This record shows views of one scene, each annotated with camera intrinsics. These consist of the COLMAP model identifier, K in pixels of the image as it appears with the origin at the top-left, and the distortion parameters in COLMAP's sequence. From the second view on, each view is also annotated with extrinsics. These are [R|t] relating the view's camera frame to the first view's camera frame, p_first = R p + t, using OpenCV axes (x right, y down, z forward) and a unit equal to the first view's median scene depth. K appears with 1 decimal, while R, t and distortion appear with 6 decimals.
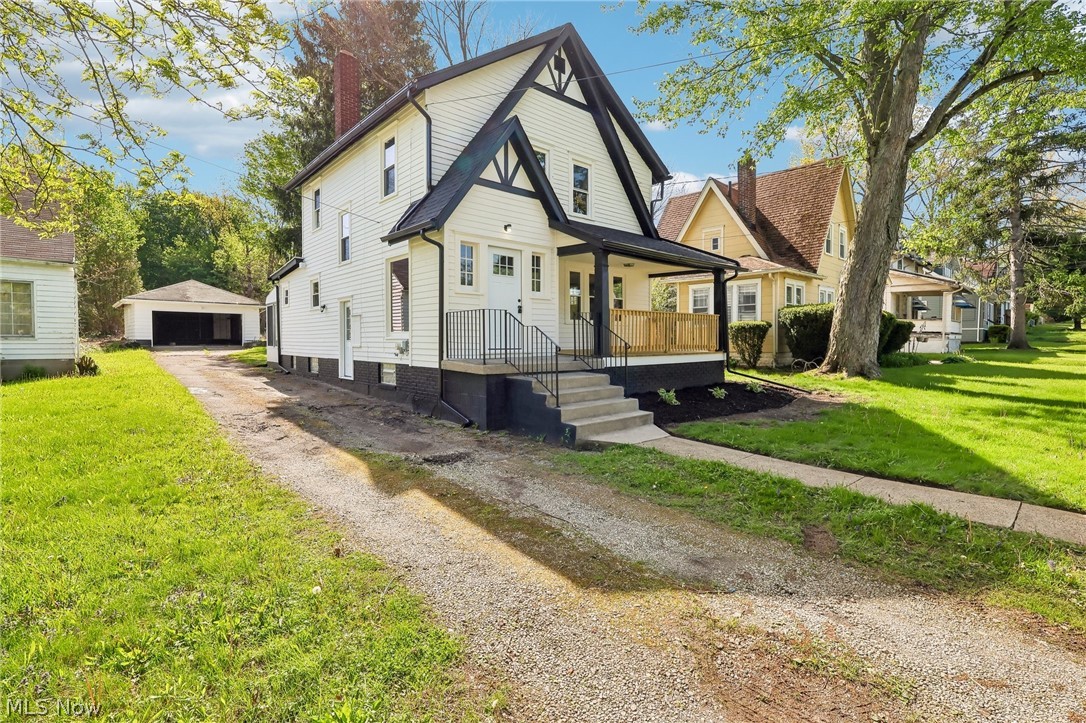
lens RADIAL K [[499.5, 0, 540.2], [0, 499.5, 355.1], [0, 0, 1]] dist [-0.001337, -0.000086]
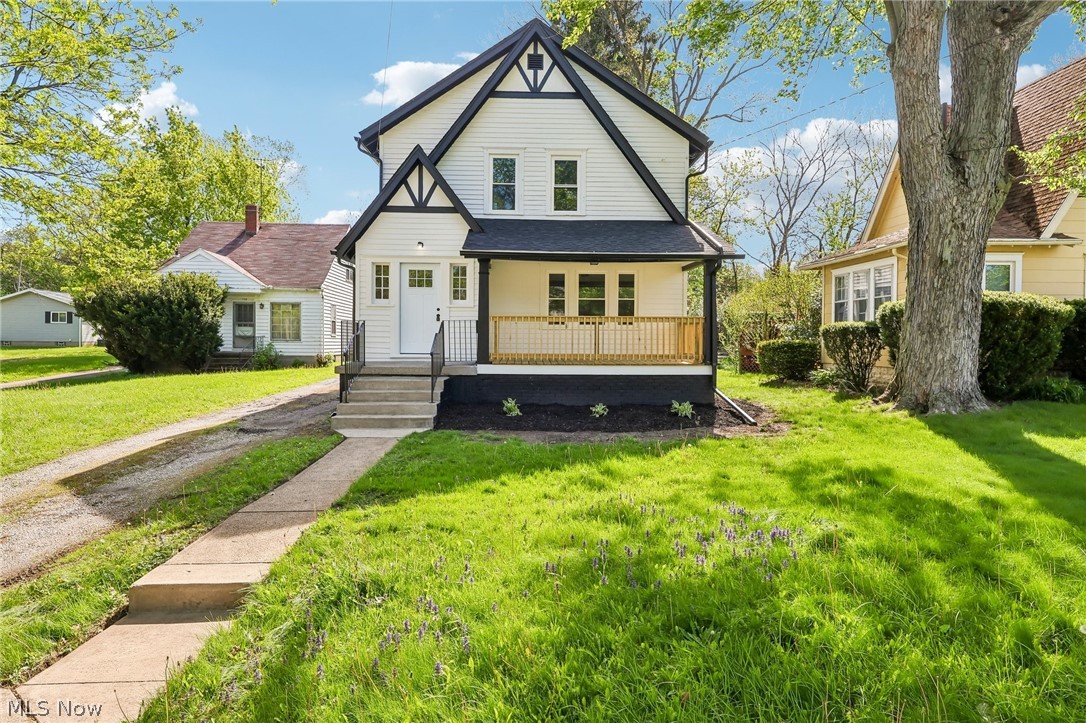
lens RADIAL K [[599.4, 0, 547.4], [0, 599.4, 356.6], [0, 0, 1]] dist [0.003281, -0.001457]
pose [[0.765812, 0.022254, -0.642679, 0.972920], [-0.028059, 0.999606, 0.001179, -0.015258], [0.642452, 0.017130, 0.766134, 0.158297]]
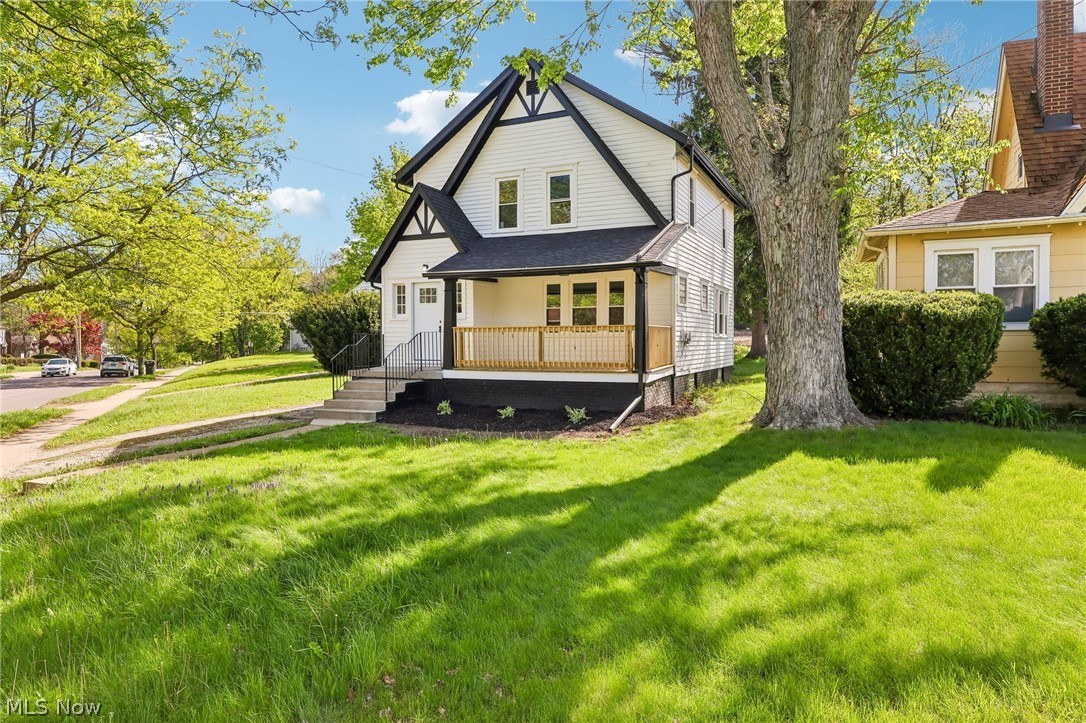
lens RADIAL K [[688.5, 0, 541.4], [0, 688.5, 357.8], [0, 0, 1]] dist [0.005882, 0.000172]
pose [[0.385916, 0.021040, -0.922294, 1.634959], [-0.030634, 0.999481, 0.009983, -0.044635], [0.922025, 0.024401, 0.386360, 0.569030]]
